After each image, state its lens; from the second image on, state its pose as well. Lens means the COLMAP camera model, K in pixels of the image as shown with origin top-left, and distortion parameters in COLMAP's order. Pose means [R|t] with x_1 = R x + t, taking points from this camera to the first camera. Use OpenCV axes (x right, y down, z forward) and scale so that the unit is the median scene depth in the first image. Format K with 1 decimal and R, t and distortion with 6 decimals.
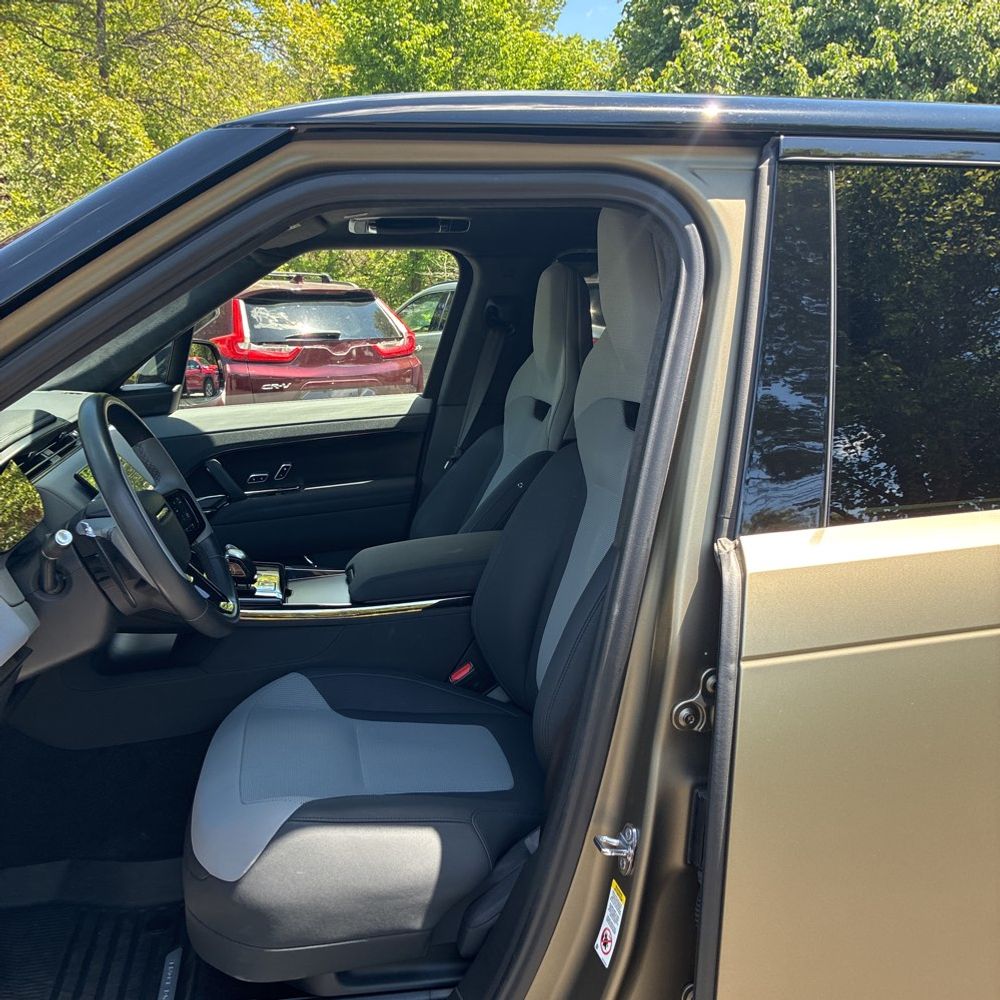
lens RADIAL K [[1011.0, 0, 499.0], [0, 1011.0, 496.8], [0, 0, 1]] dist [0.022649, -0.013352]
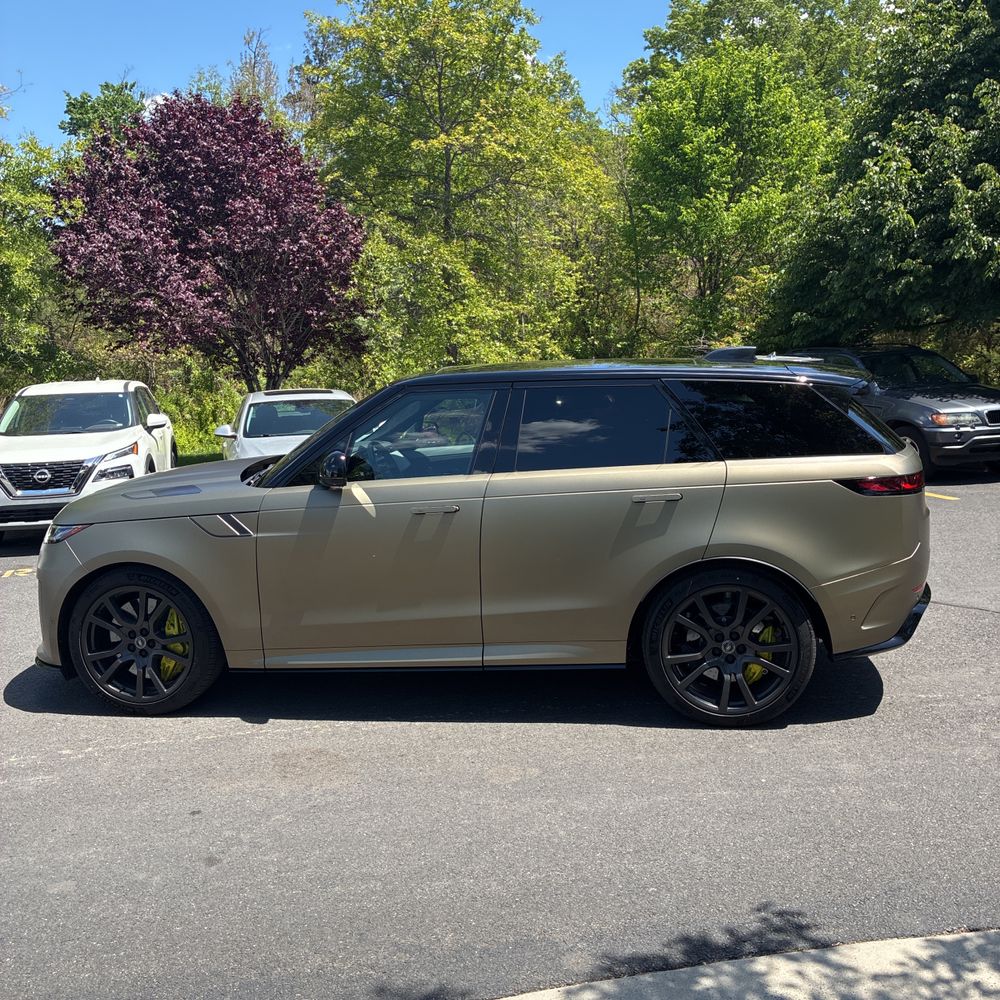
lens RADIAL K [[988.4, 0, 479.6], [0, 988.4, 486.4], [0, 0, 1]] dist [0.025820, 0.008831]
pose [[0.936994, 0.017934, -0.348885, 0.185378], [-0.037952, 0.997996, -0.050626, 0.034933], [0.347278, 0.060677, 0.935797, -0.338601]]
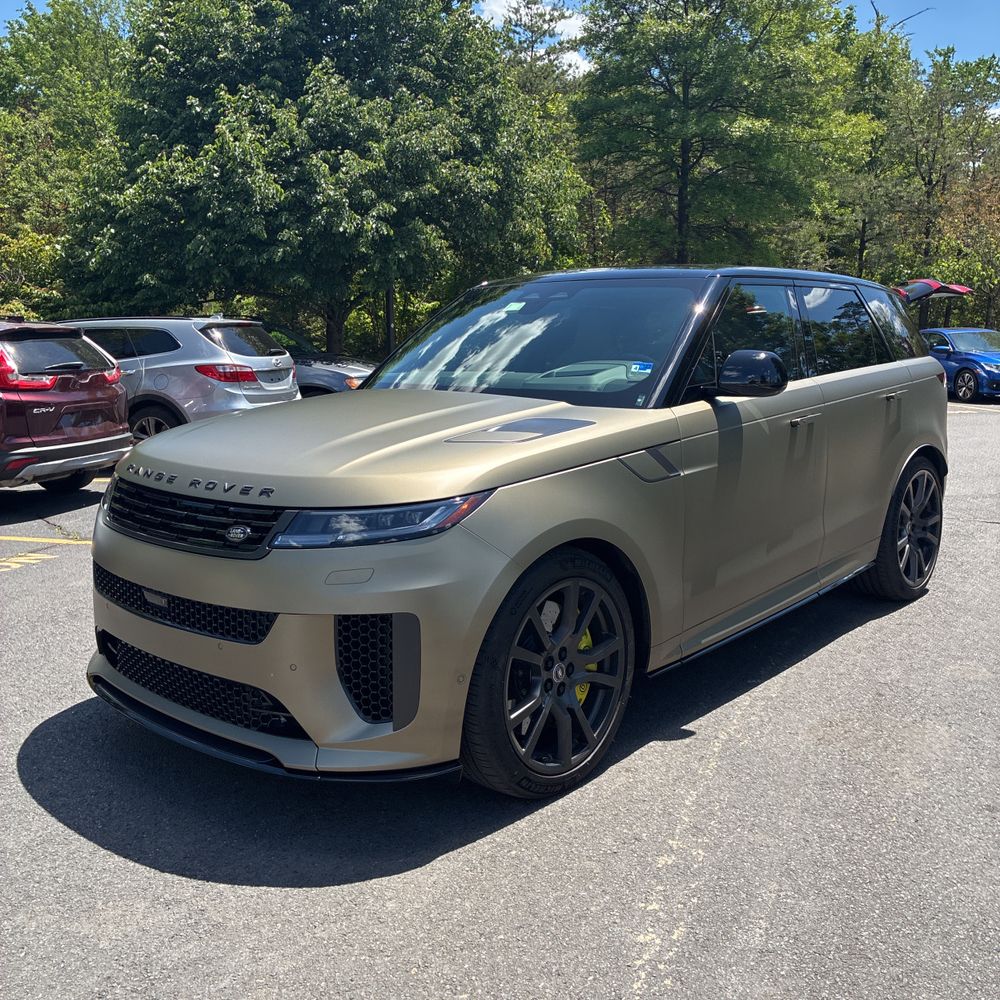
lens RADIAL K [[1002.8, 0, 452.4], [0, 1002.8, 498.8], [0, 0, 1]] dist [0.017321, 0.037812]
pose [[0.824816, -0.103467, 0.555854, -0.343850], [0.124216, 0.992255, 0.000378, 0.037418], [-0.551588, 0.068735, 0.831280, -0.166609]]
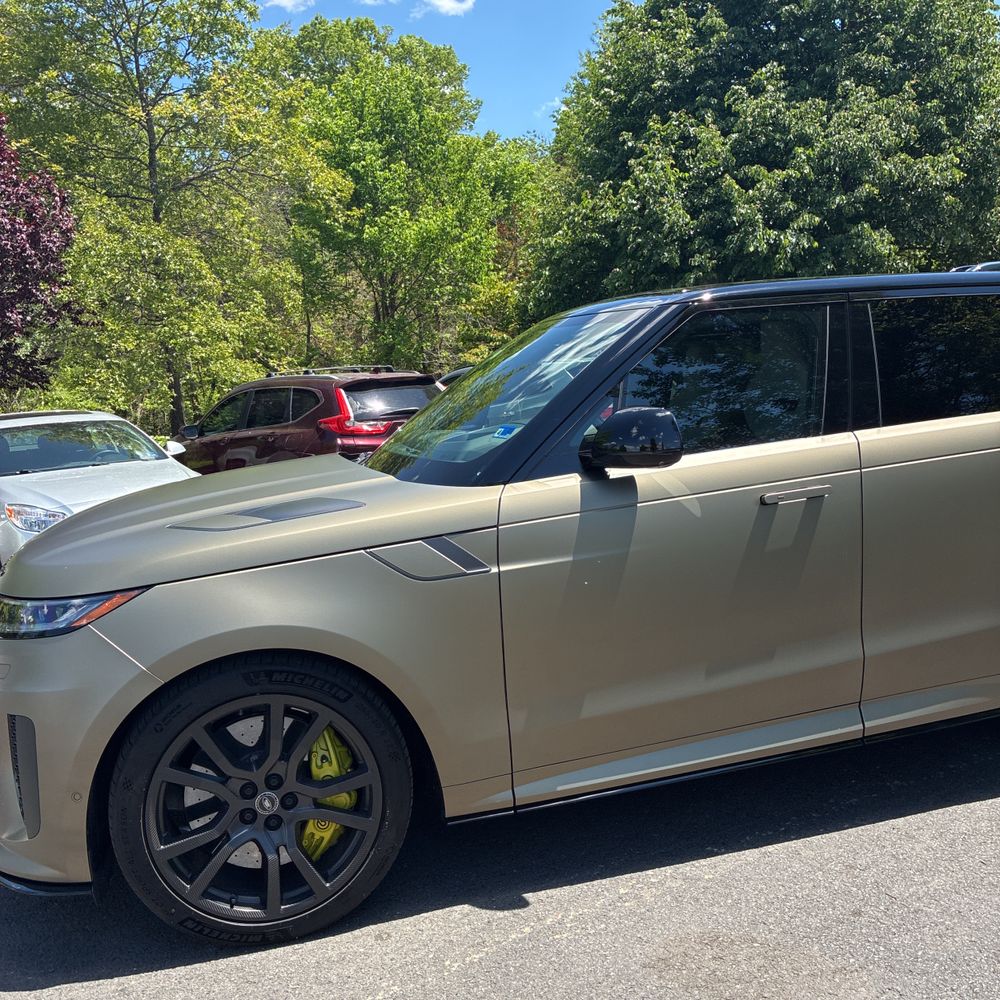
lens RADIAL K [[1003.2, 0, 483.4], [0, 1003.2, 499.1], [0, 0, 1]] dist [0.002726, 0.029815]
pose [[0.996526, -0.071231, 0.043150, -0.098670], [0.074328, 0.994409, -0.075009, 0.039499], [-0.037566, 0.077955, 0.996249, -0.194707]]
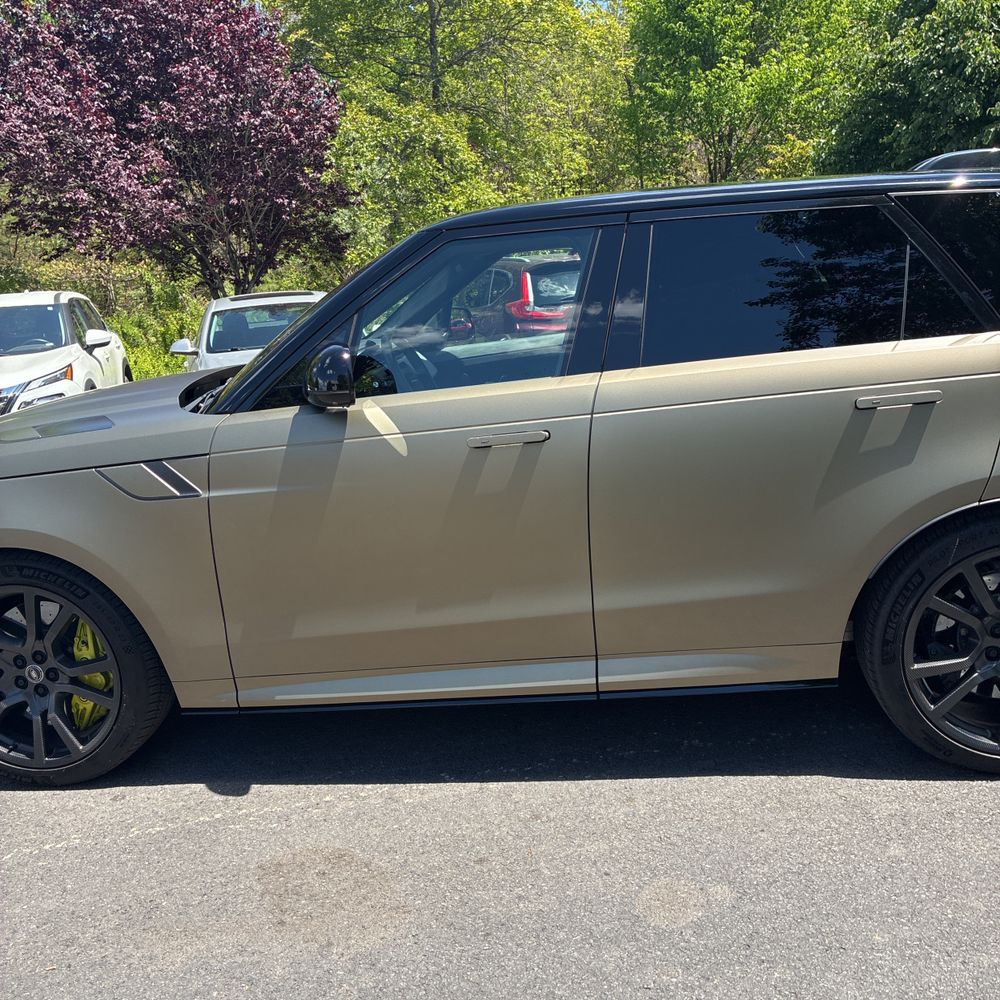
lens RADIAL K [[1001.0, 0, 499.7], [0, 1001.0, 492.2], [0, 0, 1]] dist [0.009823, 0.014523]
pose [[0.947509, 0.002608, -0.319718, 0.089498], [0.010156, 0.999217, 0.038249, 0.027394], [0.319568, -0.039488, 0.946740, -0.172761]]
